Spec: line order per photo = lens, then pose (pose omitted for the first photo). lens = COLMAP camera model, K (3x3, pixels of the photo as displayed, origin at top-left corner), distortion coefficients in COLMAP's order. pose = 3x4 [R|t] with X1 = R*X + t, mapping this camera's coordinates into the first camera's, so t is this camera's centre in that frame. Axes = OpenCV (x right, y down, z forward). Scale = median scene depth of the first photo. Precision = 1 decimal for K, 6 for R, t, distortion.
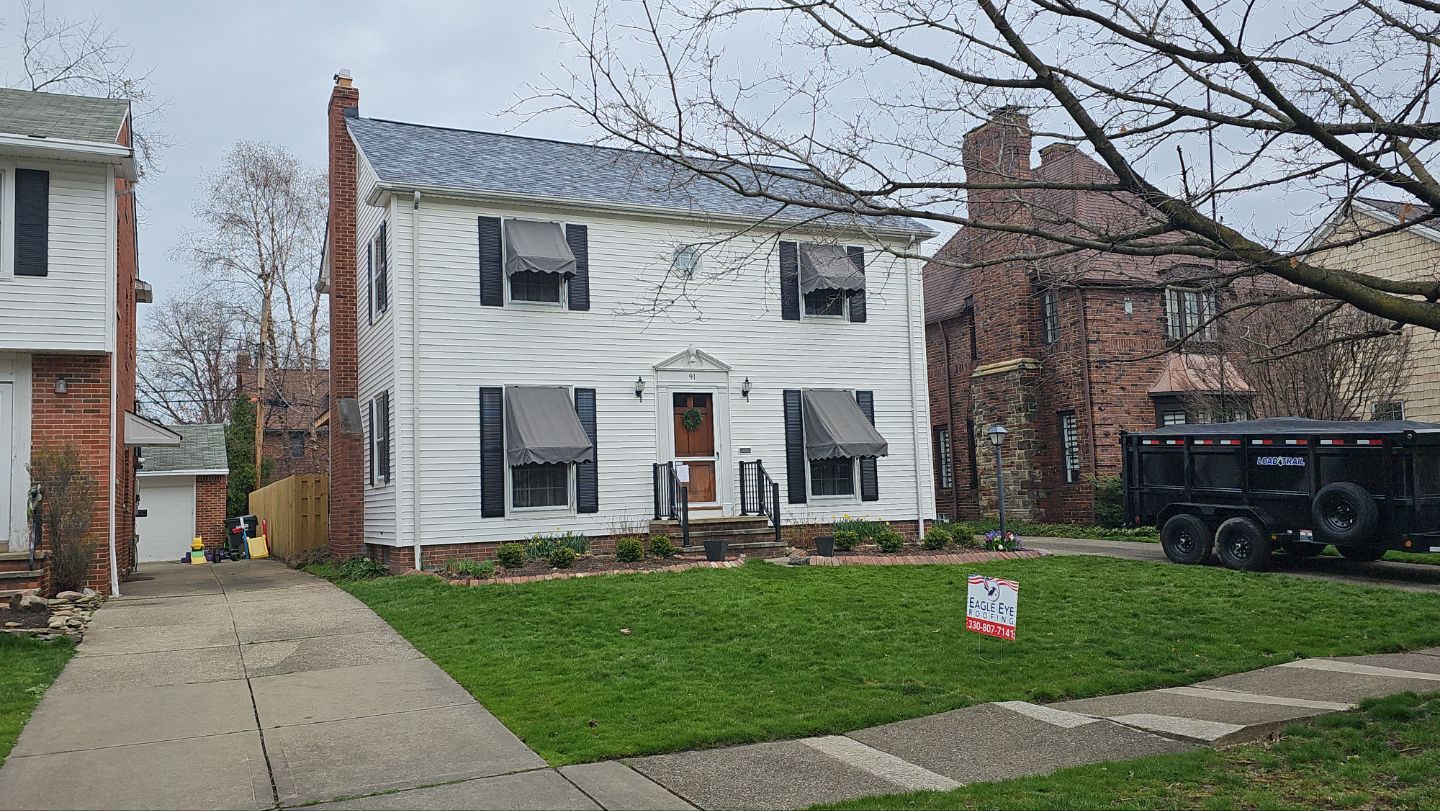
lens RADIAL K [[1079.6, 0, 728.0], [0, 1079.6, 395.0], [0, 0, 1]] dist [0.030566, -0.002424]
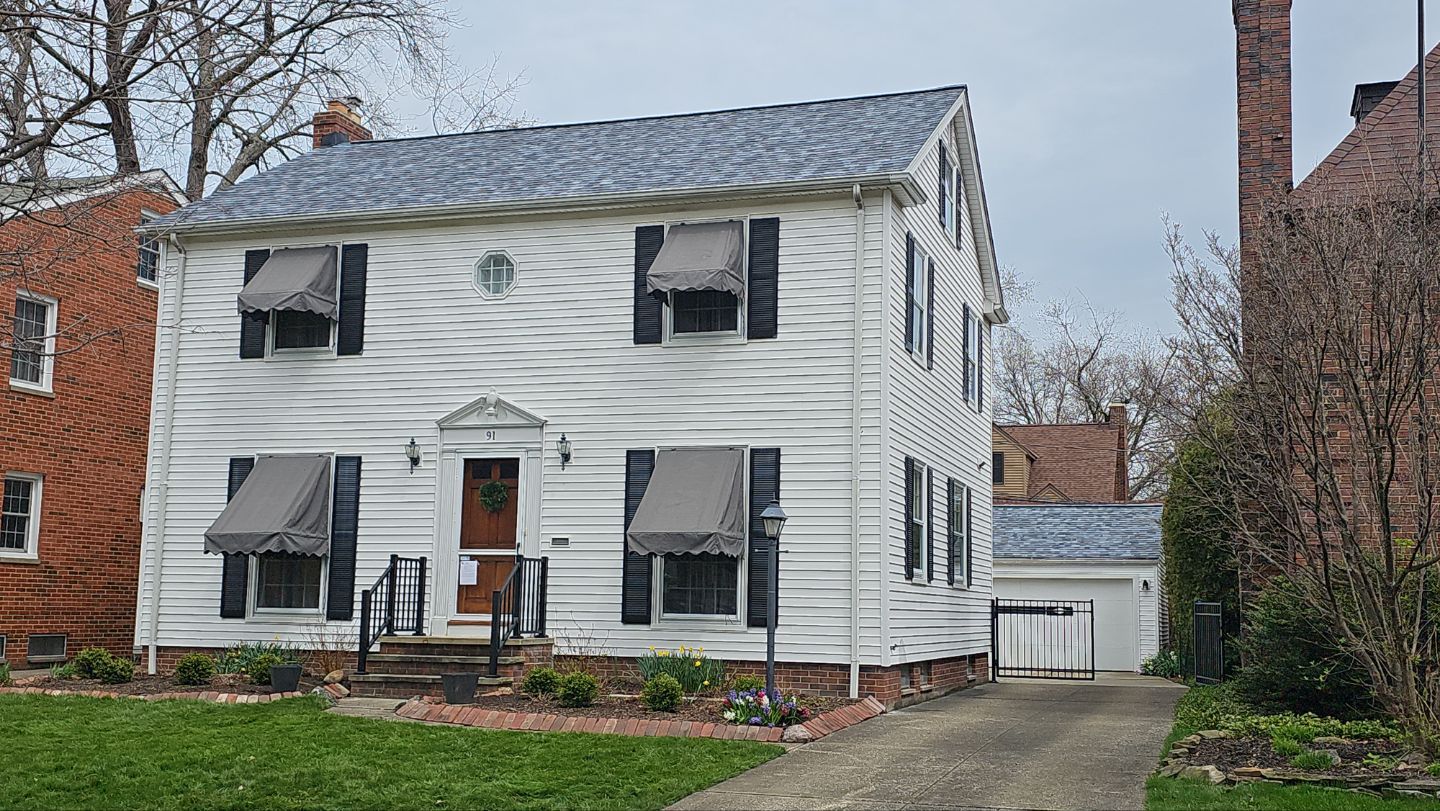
lens RADIAL K [[1498.7, 0, 723.2], [0, 1498.7, 407.9], [0, 0, 1]] dist [0.070561, 0.000000]
pose [[0.713411, -0.041418, -0.699521, 0.767279], [0.020621, 0.999060, -0.038123, 0.005477], [0.700442, 0.012772, 0.713595, 0.401994]]
